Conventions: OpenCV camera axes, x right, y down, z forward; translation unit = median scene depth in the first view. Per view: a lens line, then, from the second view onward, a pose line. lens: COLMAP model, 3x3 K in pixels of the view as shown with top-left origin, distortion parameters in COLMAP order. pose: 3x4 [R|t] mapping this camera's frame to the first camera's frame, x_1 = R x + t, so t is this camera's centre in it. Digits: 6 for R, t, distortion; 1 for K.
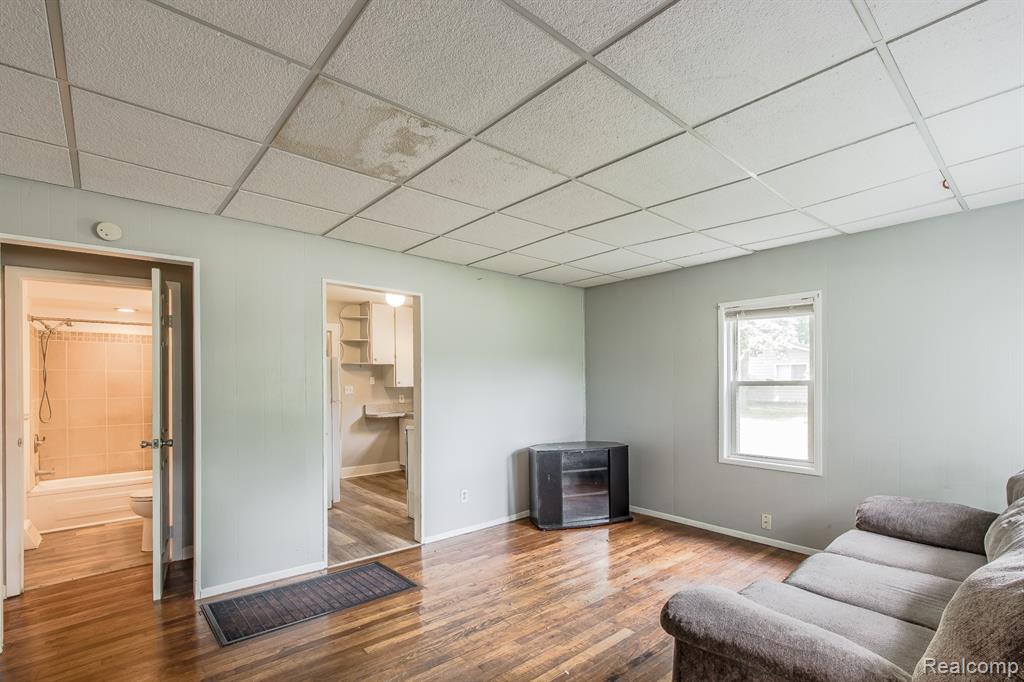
lens RADIAL K [[470.3, 0, 519.7], [0, 470.3, 379.4], [0, 0, 1]] dist [-0.003605, -0.000087]
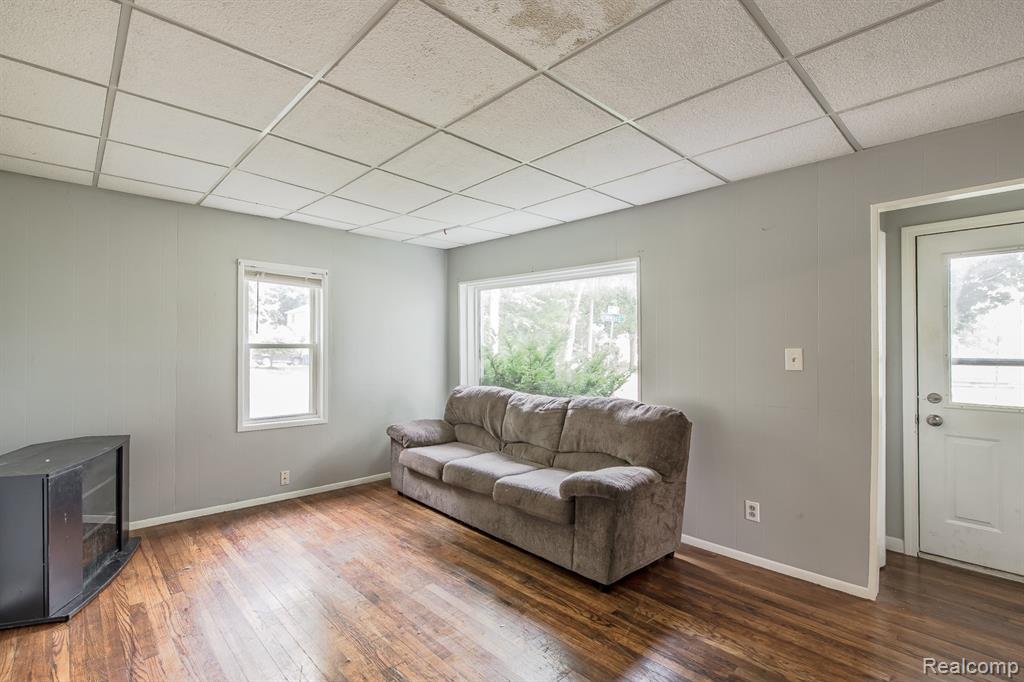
lens RADIAL K [[470.3, 0, 454.8], [0, 470.3, 339.1], [0, 0, 1]] dist [-0.003605, -0.000087]
pose [[0.011283, 0.020927, 0.999717, -0.529381], [-0.015886, 0.999659, -0.020747, 0.008318], [-0.999810, -0.015647, 0.011612, 0.613688]]
